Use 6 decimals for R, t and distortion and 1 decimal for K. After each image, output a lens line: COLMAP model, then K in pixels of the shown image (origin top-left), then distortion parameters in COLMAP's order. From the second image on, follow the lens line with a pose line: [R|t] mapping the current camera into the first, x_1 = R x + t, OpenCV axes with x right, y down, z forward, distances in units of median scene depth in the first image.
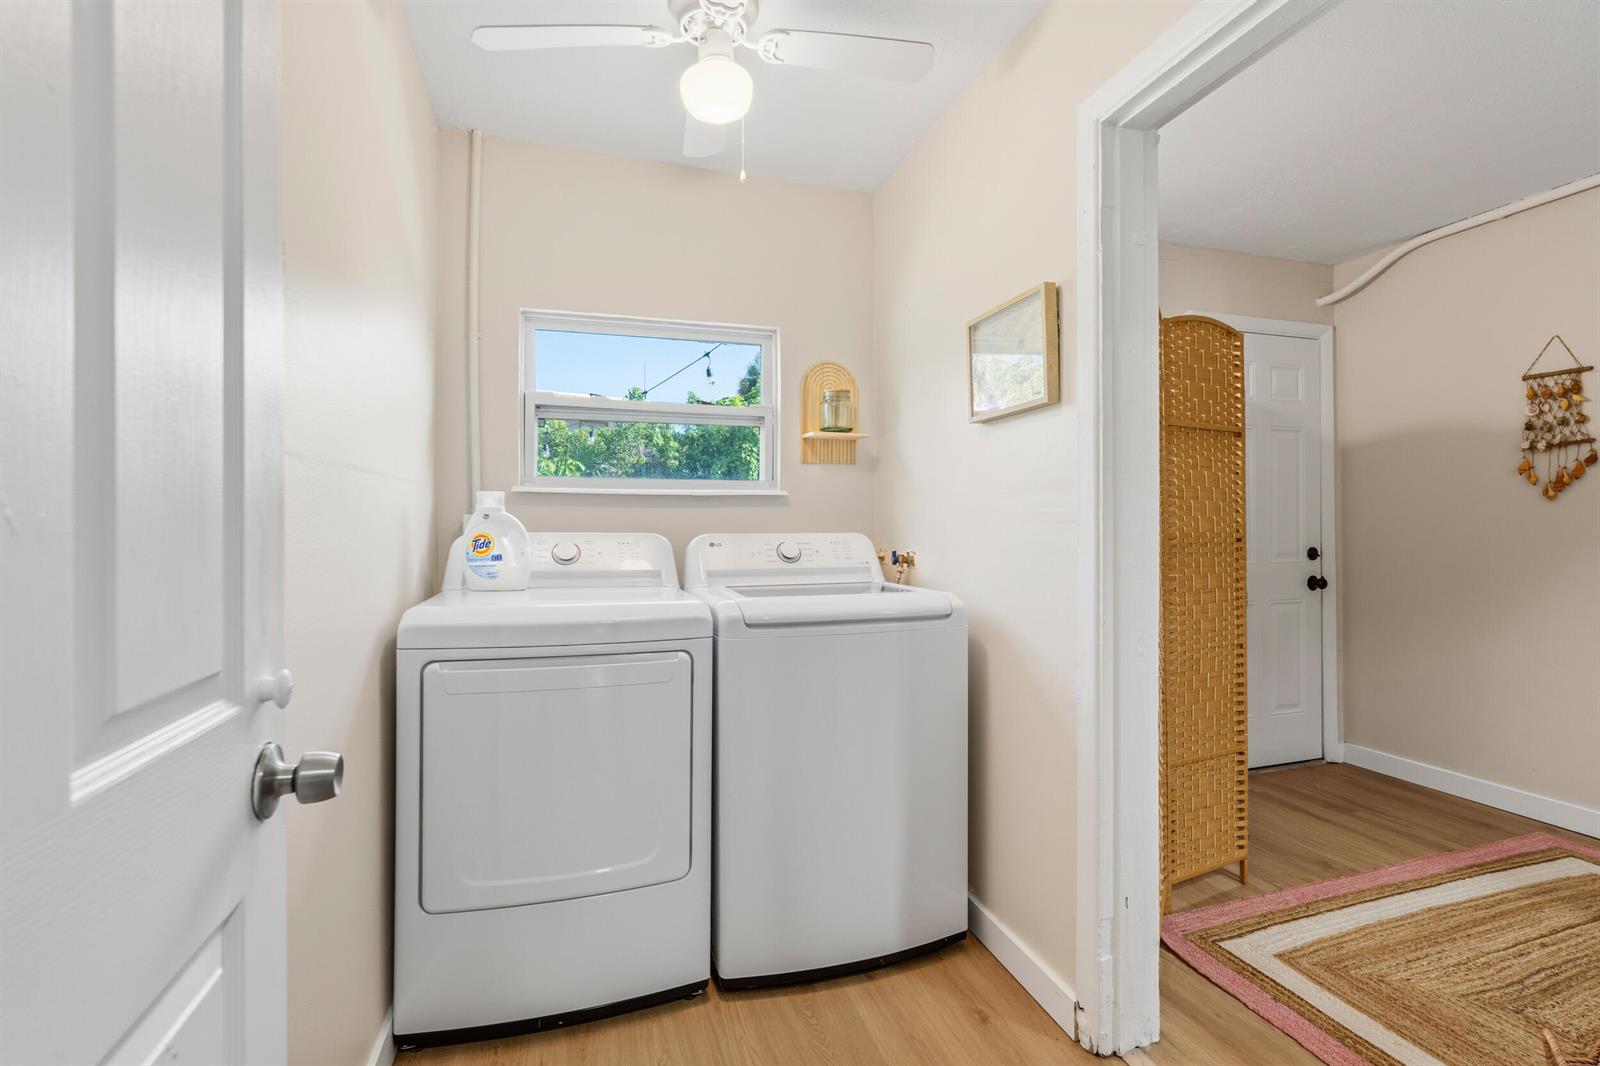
lens RADIAL K [[730.6, 0, 802.6], [0, 730.6, 524.5], [0, 0, 1]] dist [0.000651, -0.000054]
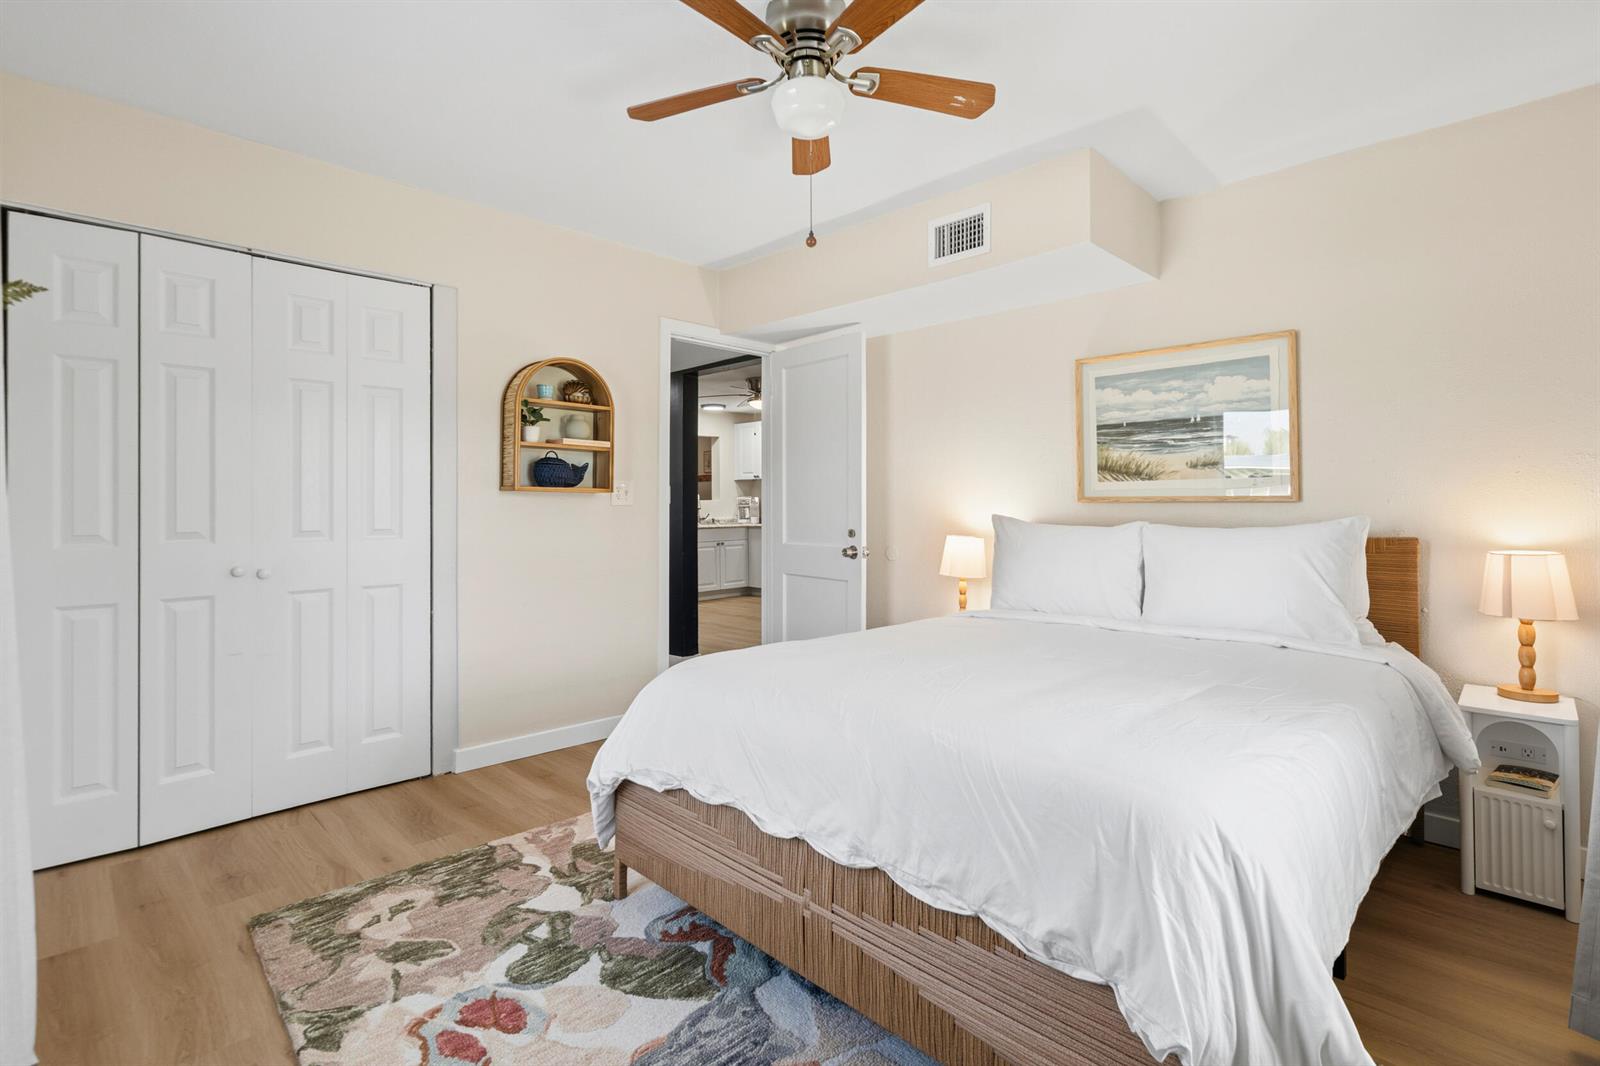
lens RADIAL K [[730.6, 0, 802.6], [0, 730.6, 524.5], [0, 0, 1]] dist [0.000651, -0.000054]
pose [[0.886219, -0.007935, 0.463198, -0.439617], [0.000195, 0.999860, 0.016757, 0.040451], [-0.463266, -0.014760, 0.886096, -3.890384]]
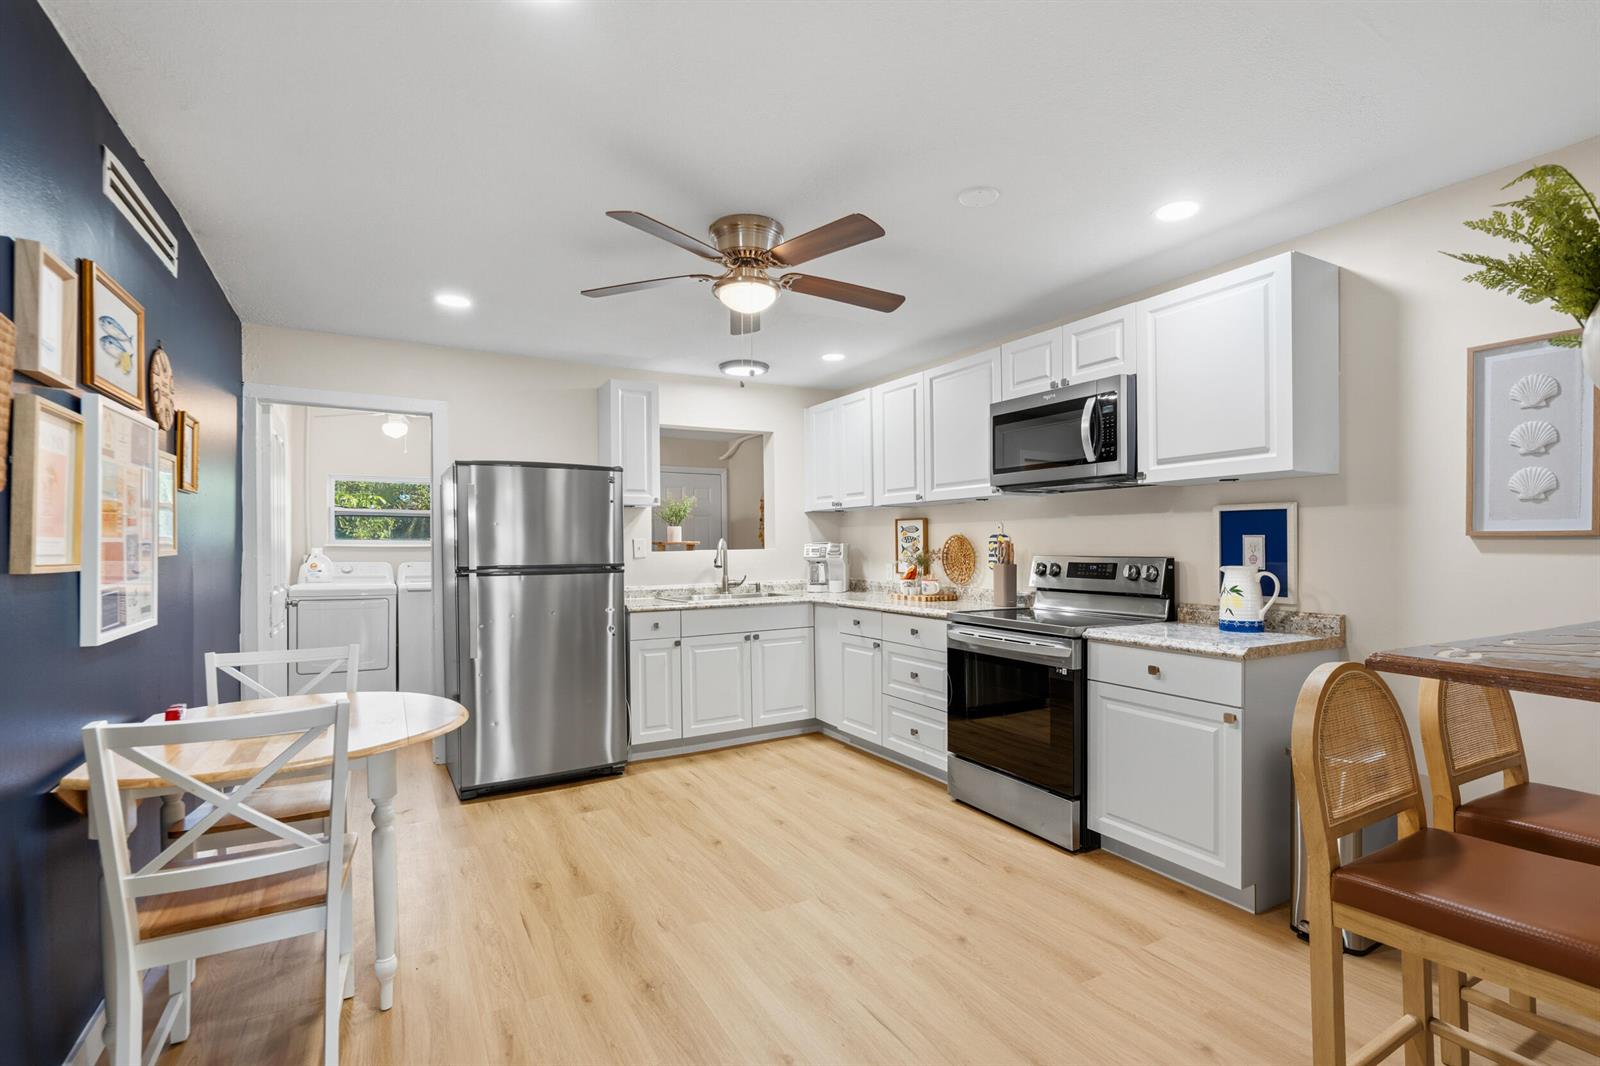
lens RADIAL K [[724.8, 0, 801.9], [0, 724.8, 556.5], [0, 0, 1]] dist [0.000315, 0.000690]
pose [[0.976371, -0.003931, 0.216067, 0.765228], [0.002100, 0.999960, 0.008705, -0.029530], [-0.216093, -0.008045, 0.976340, -2.048294]]
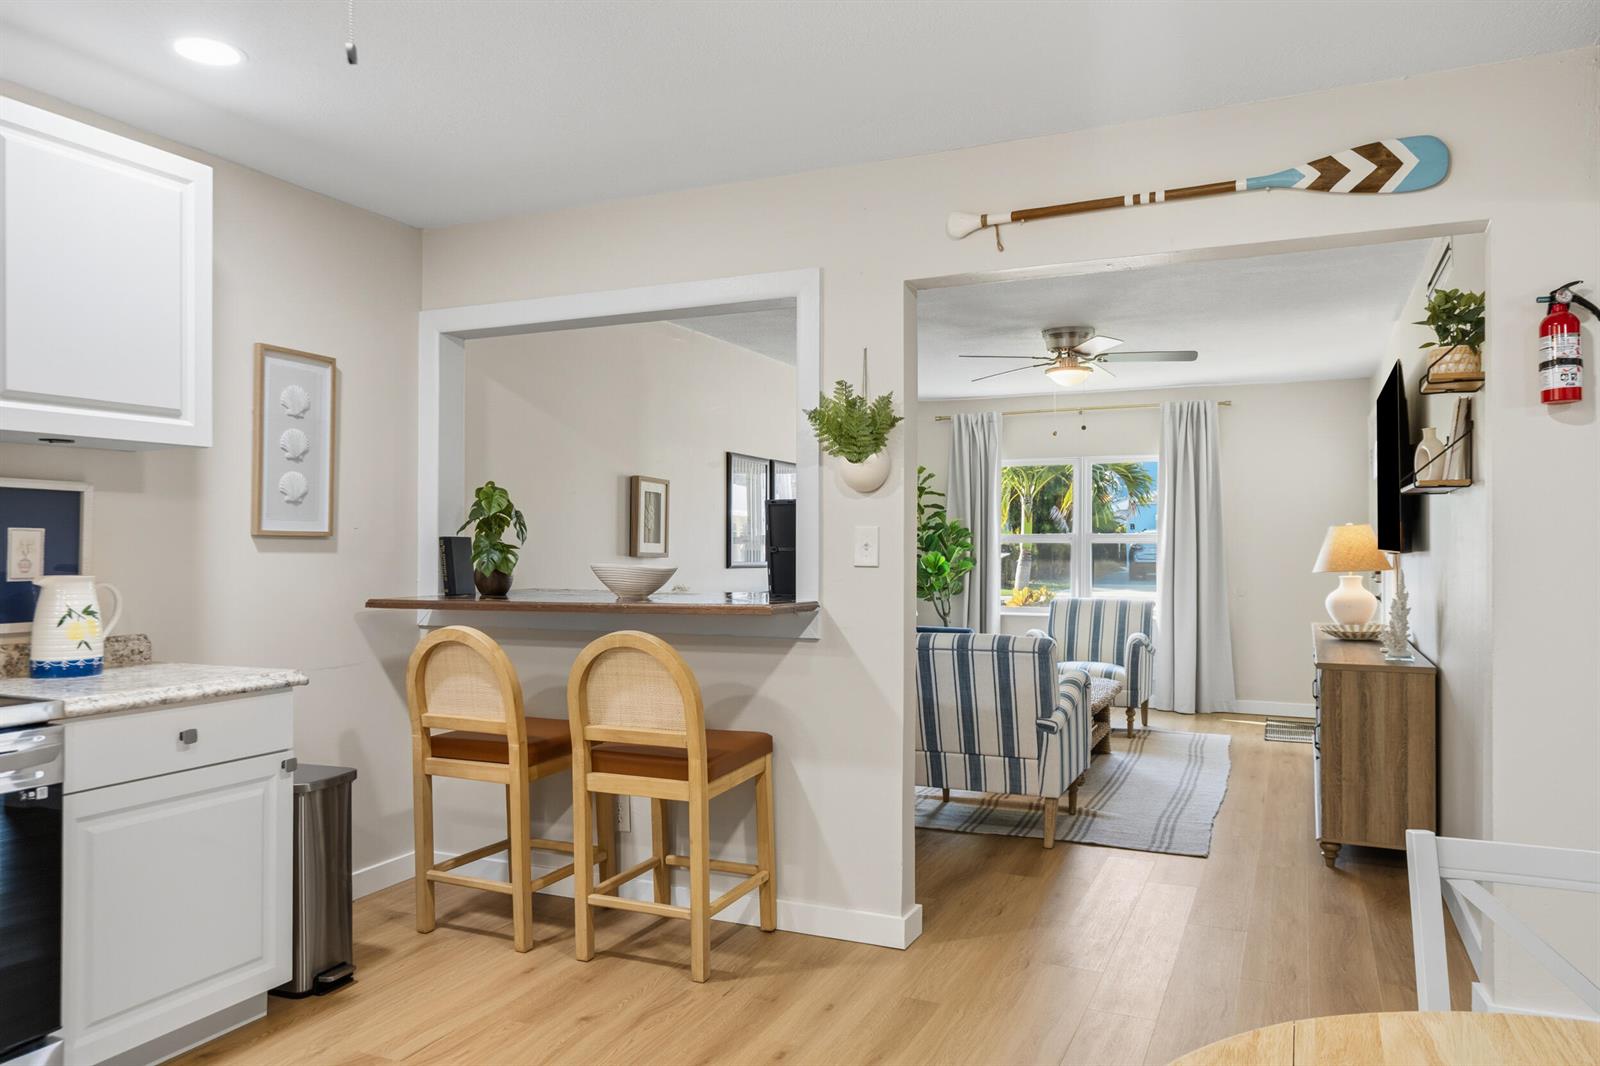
lens RADIAL K [[1097.5, 0, 801.2], [0, 1097.5, 549.4], [0, 0, 1]] dist [0.007631, 0.002656]
pose [[-0.741254, -0.000172, 0.671225, 0.317243], [0.005853, 0.999960, 0.006720, -0.033942], [-0.671200, 0.008910, -0.741223, -0.570674]]
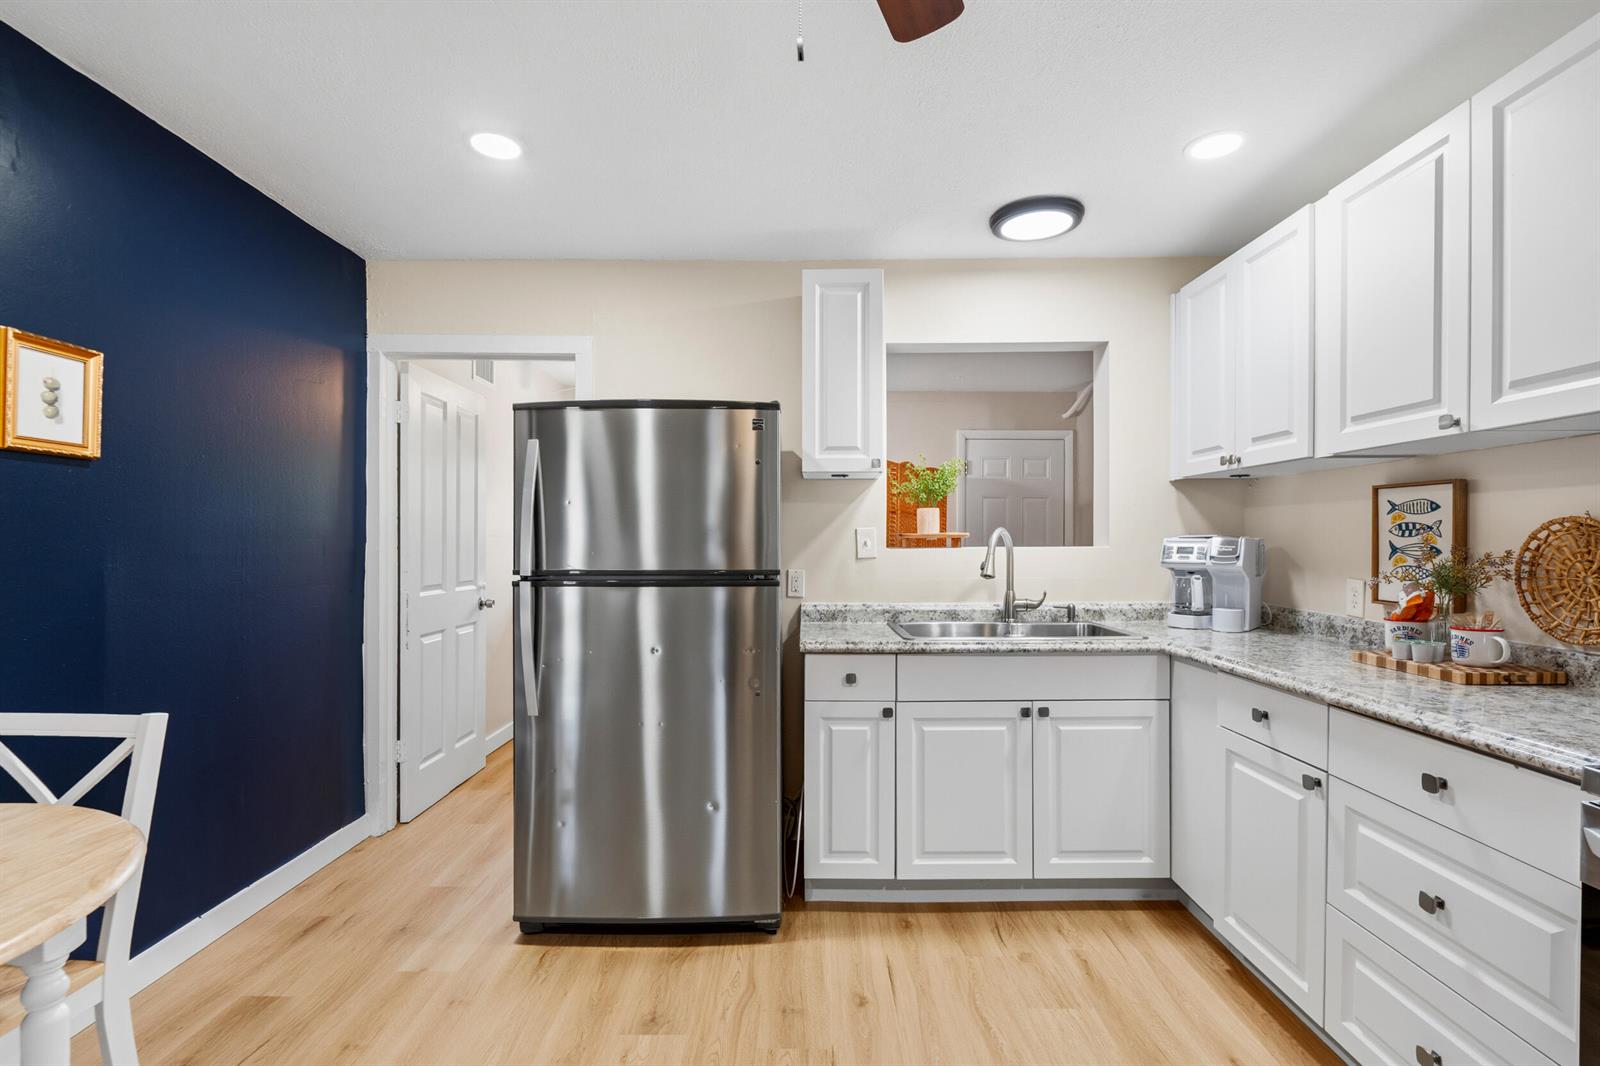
lens RADIAL K [[738.7, 0, 802.7], [0, 738.7, 550.4], [0, 0, 1]] dist [-0.000924, 0.000231]
pose [[0.952672, 0.011076, -0.303797, 1.077385], [-0.007985, 0.999903, 0.011416, -0.037961], [0.303894, -0.008450, 0.952668, -1.174830]]
